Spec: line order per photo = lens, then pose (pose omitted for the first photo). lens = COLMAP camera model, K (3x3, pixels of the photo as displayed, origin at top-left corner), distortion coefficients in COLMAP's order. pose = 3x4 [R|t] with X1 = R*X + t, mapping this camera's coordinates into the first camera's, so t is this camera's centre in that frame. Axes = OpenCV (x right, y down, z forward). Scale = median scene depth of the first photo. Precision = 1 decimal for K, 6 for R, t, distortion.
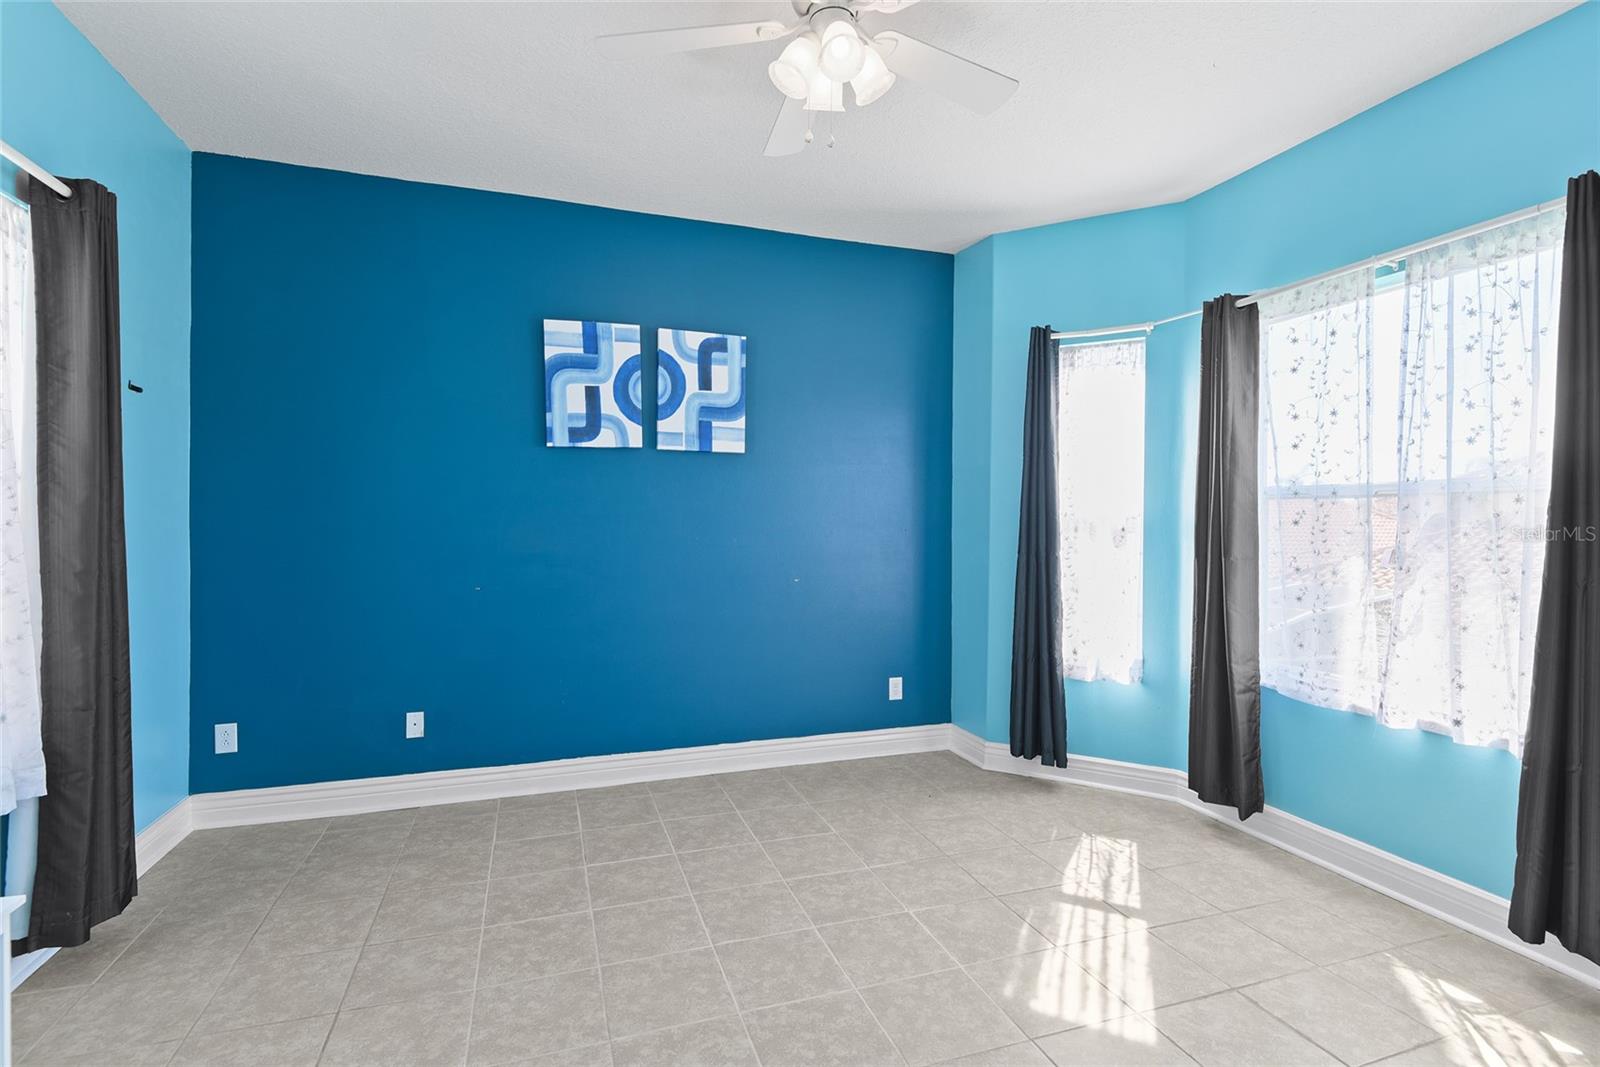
lens RADIAL K [[773.9, 0, 793.9], [0, 773.9, 519.8], [0, 0, 1]] dist [0.006124, -0.001802]
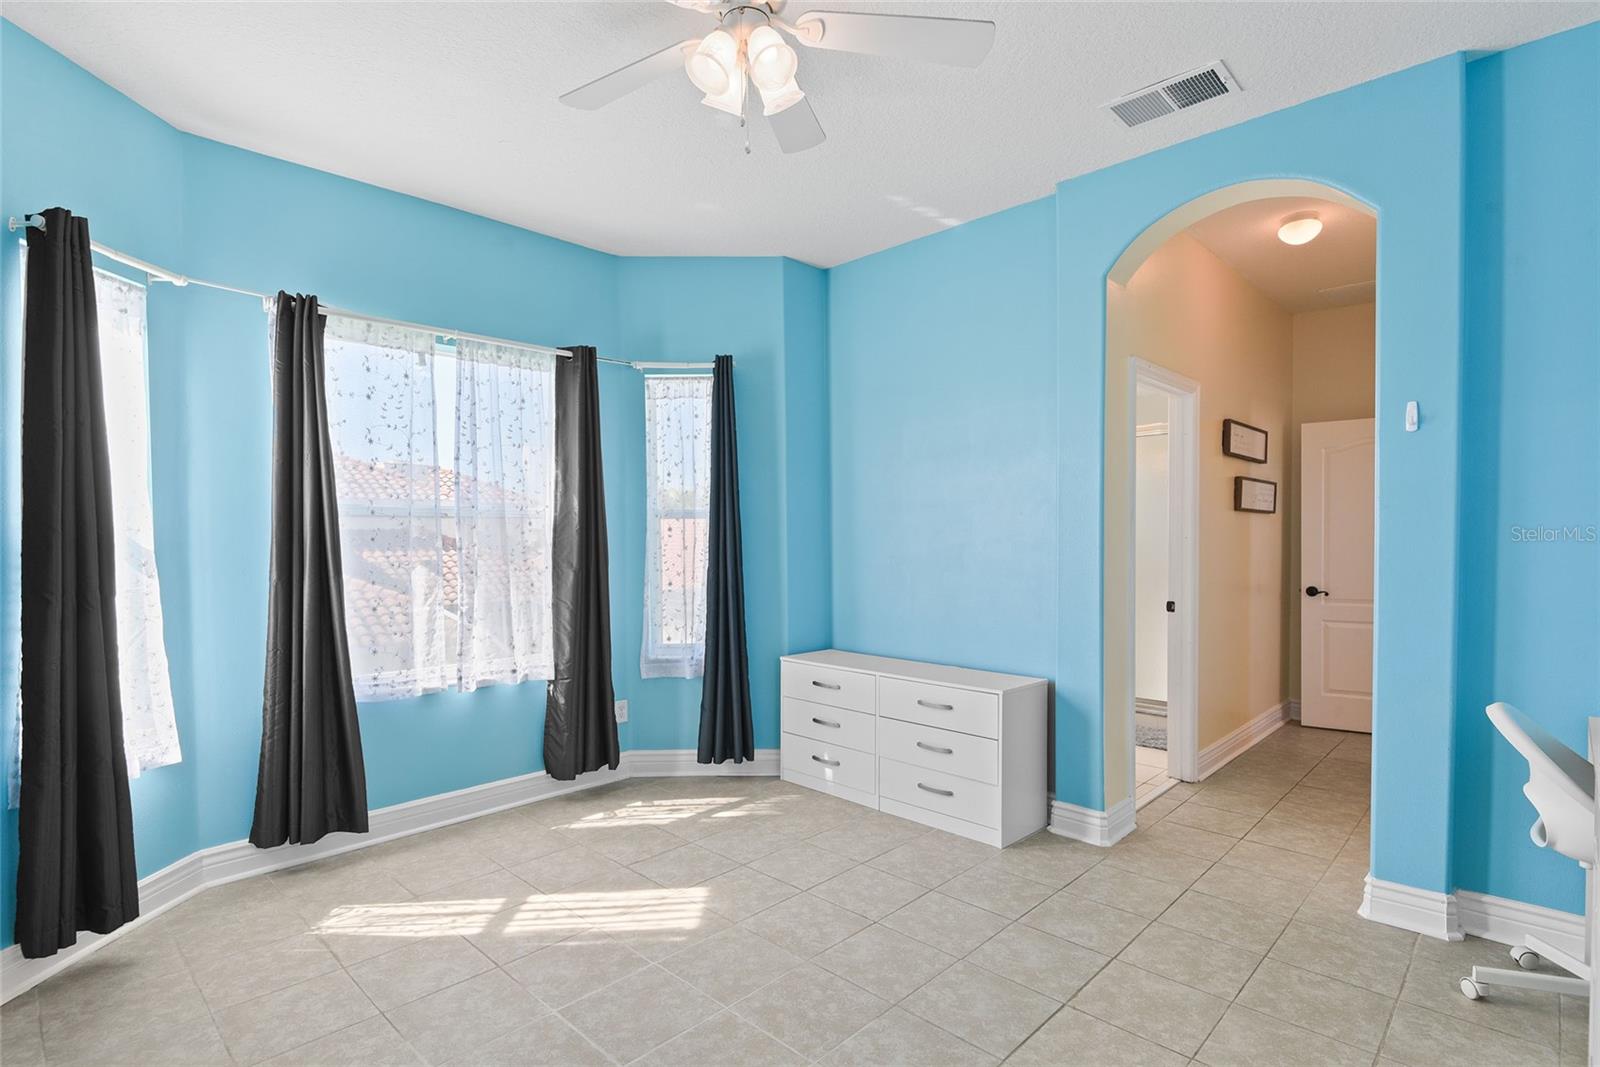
lens RADIAL K [[815.4, 0, 793.6], [0, 815.4, 545.8], [0, 0, 1]] dist [0.020554, -0.013535]
pose [[-0.475303, -0.011243, 0.879750, -0.720062], [0.001495, 0.999907, 0.013587, -0.001553], [-0.879821, 0.007773, -0.475242, 1.161830]]
